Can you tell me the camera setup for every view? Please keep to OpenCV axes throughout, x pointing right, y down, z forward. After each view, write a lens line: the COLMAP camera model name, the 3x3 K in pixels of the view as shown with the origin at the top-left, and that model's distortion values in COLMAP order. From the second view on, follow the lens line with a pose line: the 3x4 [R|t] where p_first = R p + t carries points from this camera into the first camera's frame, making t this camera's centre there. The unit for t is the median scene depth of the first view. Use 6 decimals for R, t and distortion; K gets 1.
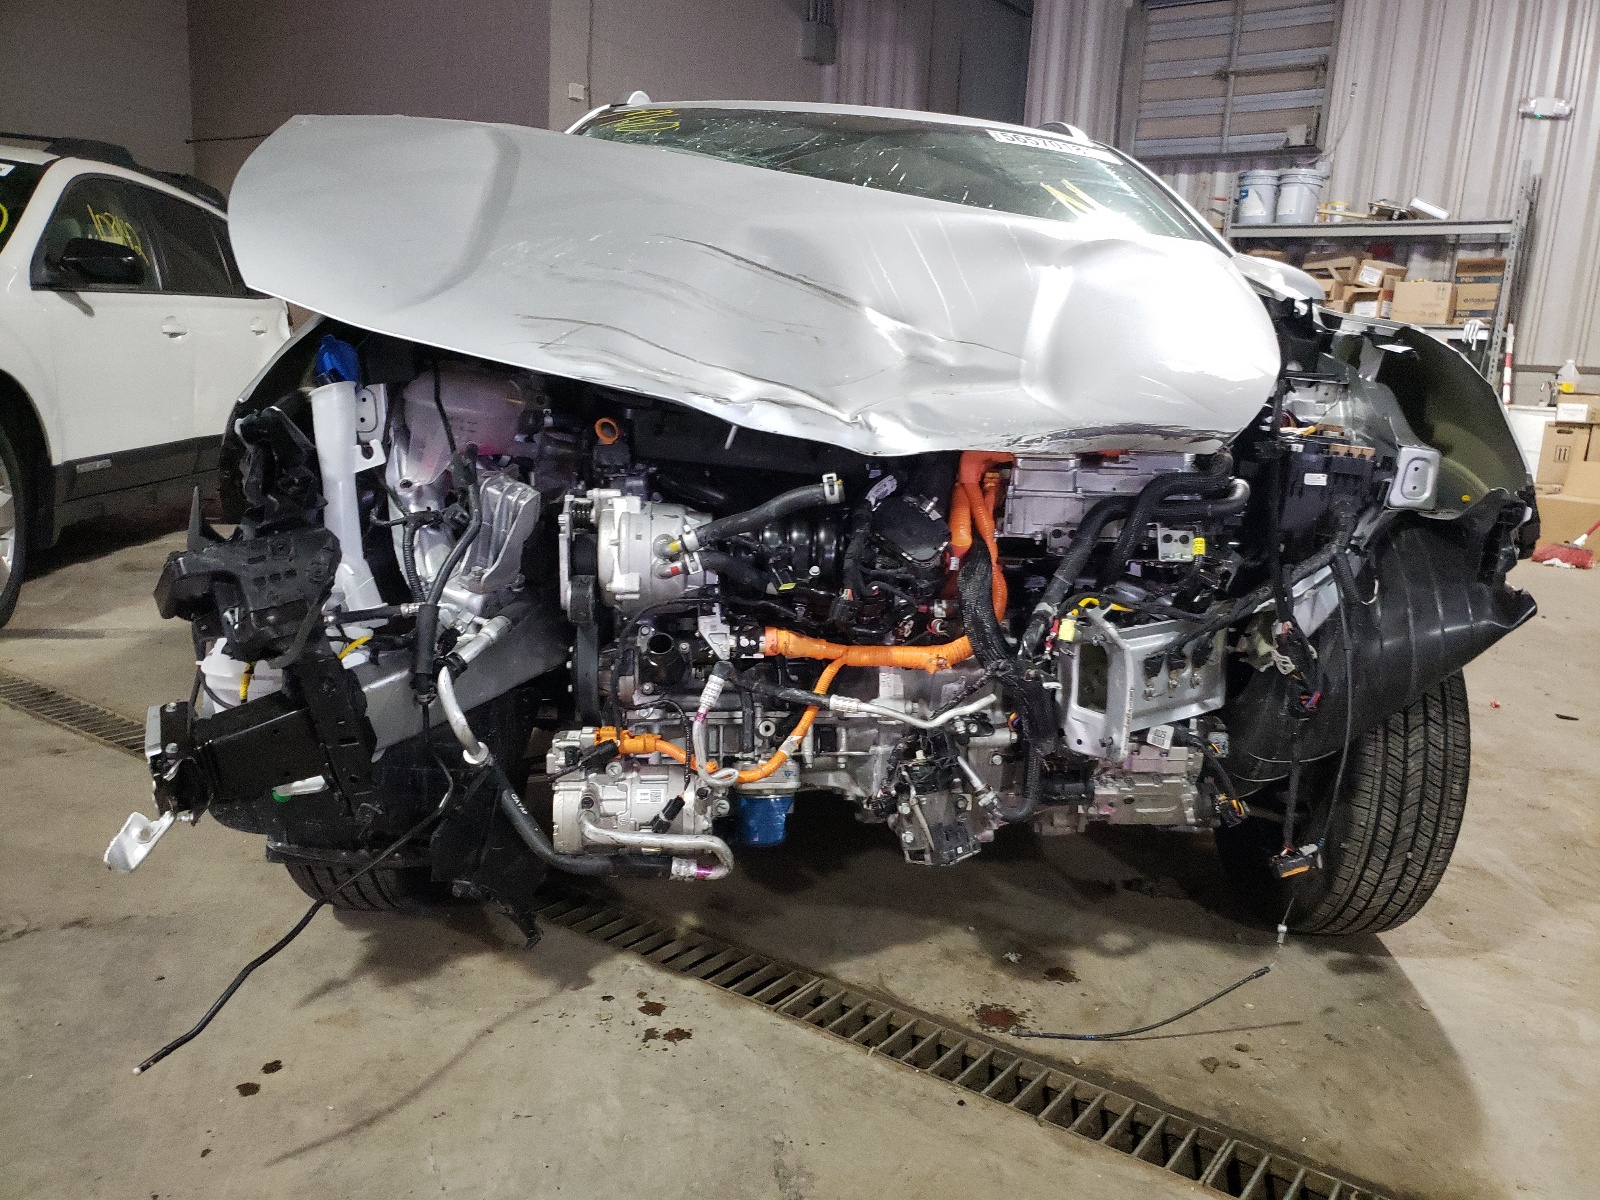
lens RADIAL K [[1222.2, 0, 800.0], [0, 1222.2, 600.0], [0, 0, 1]] dist [0.023787, 0.000307]
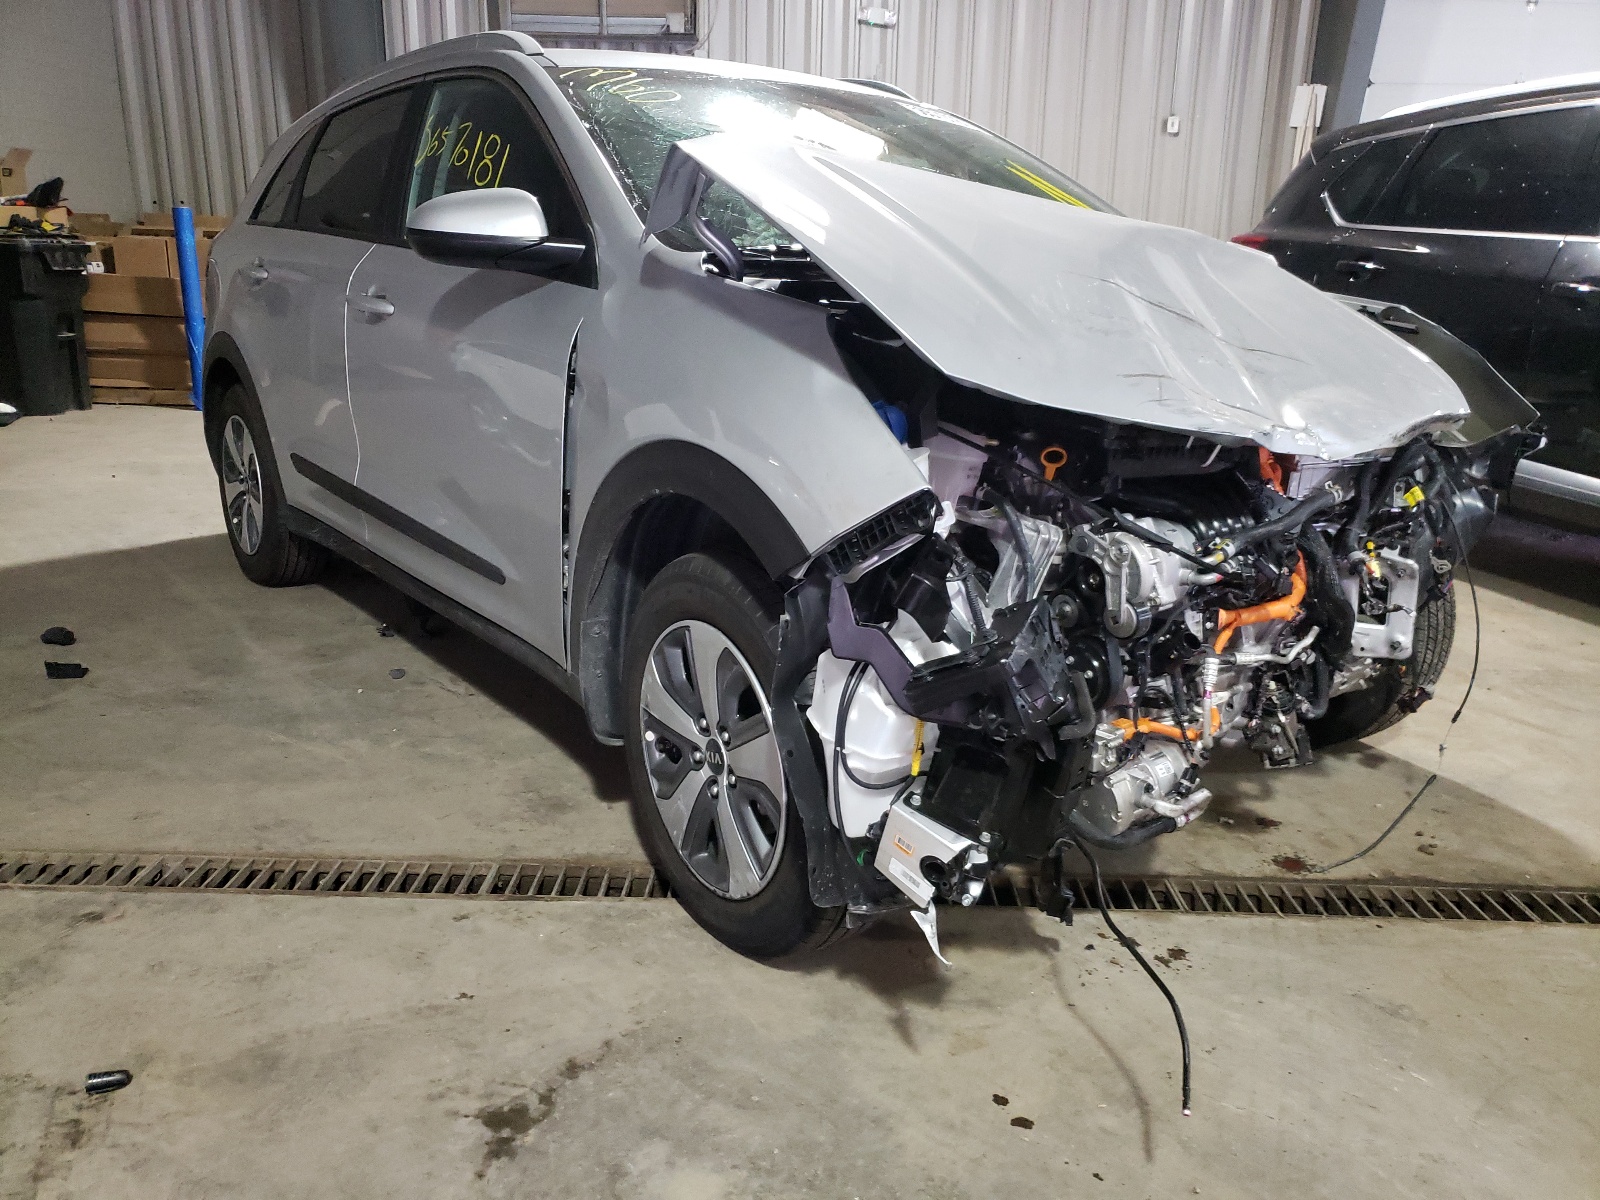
lens RADIAL K [[1220.8, 0, 800.0], [0, 1220.8, 600.0], [0, 0, 1]] dist [0.097859, -0.184084]
pose [[0.833024, -0.182953, 0.522110, -0.888781], [0.126051, 0.981681, 0.142879, -0.188501], [-0.538685, -0.053209, 0.840825, 0.178456]]
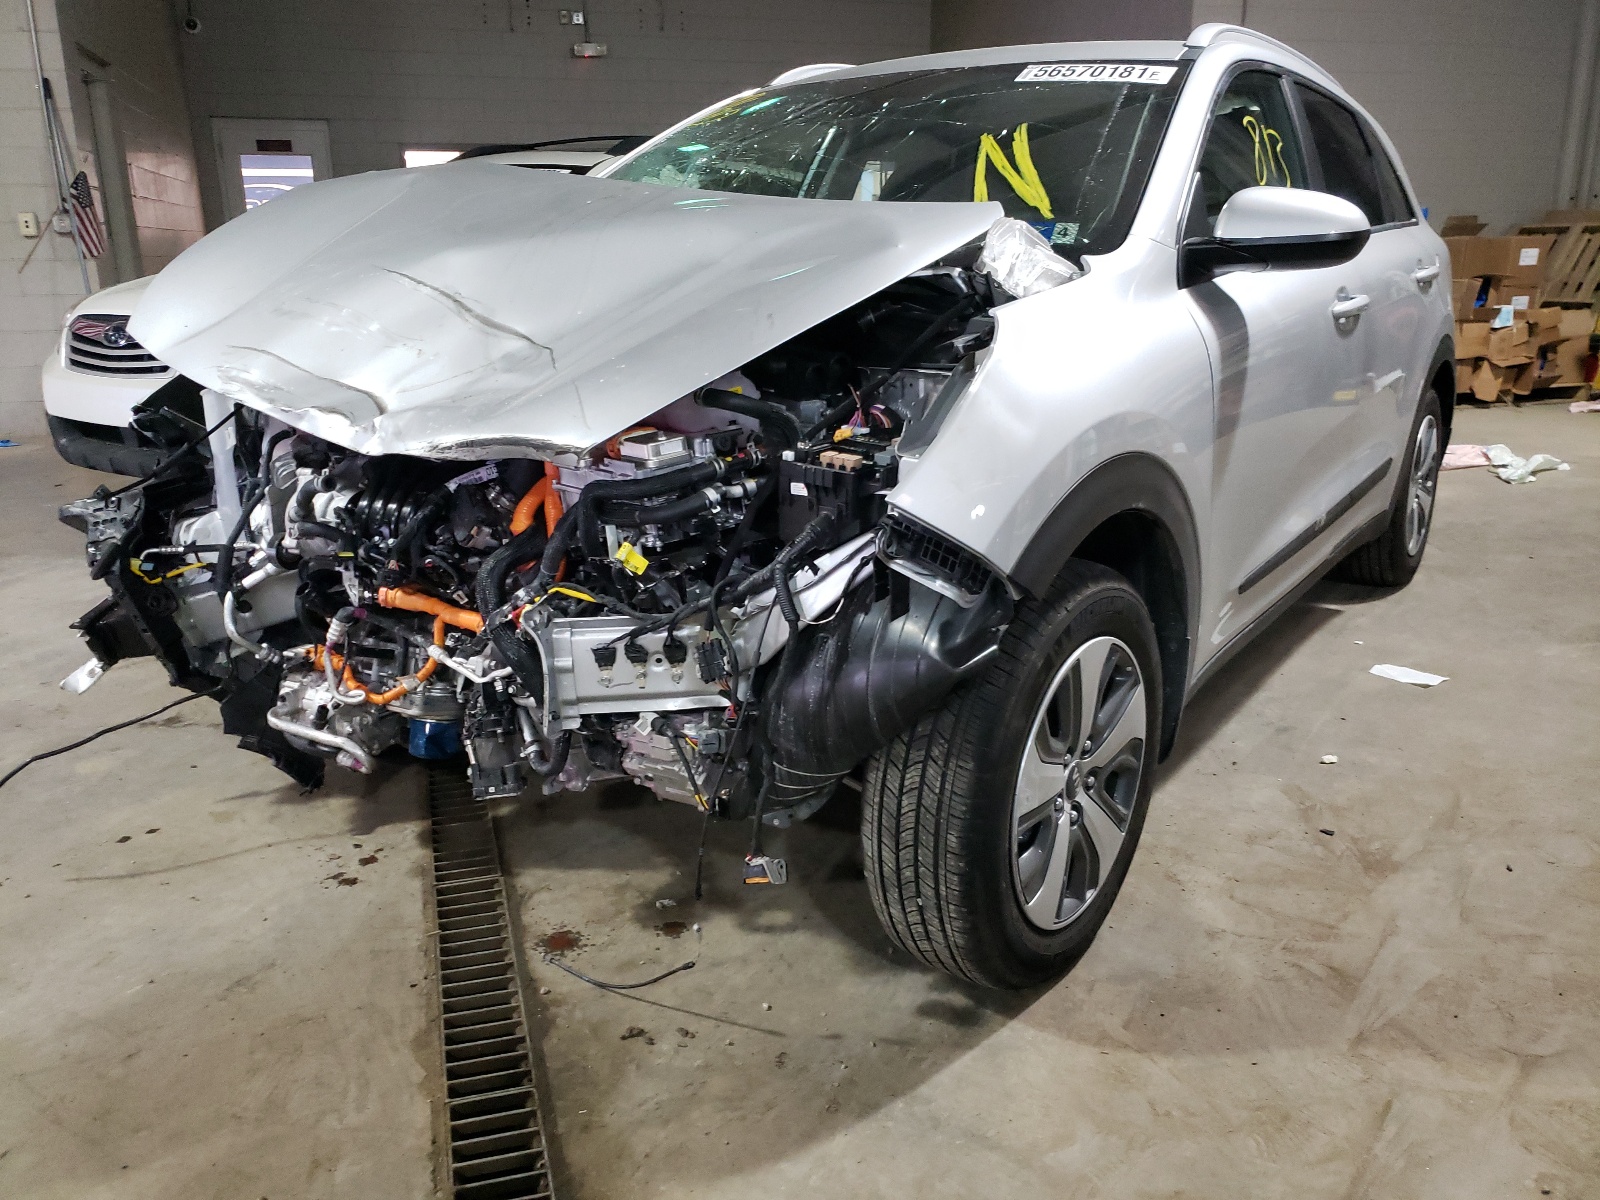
lens RADIAL K [[1220.8, 0, 800.0], [0, 1220.8, 600.0], [0, 0, 1]] dist [0.097859, -0.184084]
pose [[0.777510, 0.108196, -0.619493, 0.980455], [-0.053520, 0.992899, 0.106240, -0.106795], [0.626589, -0.049447, 0.777779, 0.255287]]
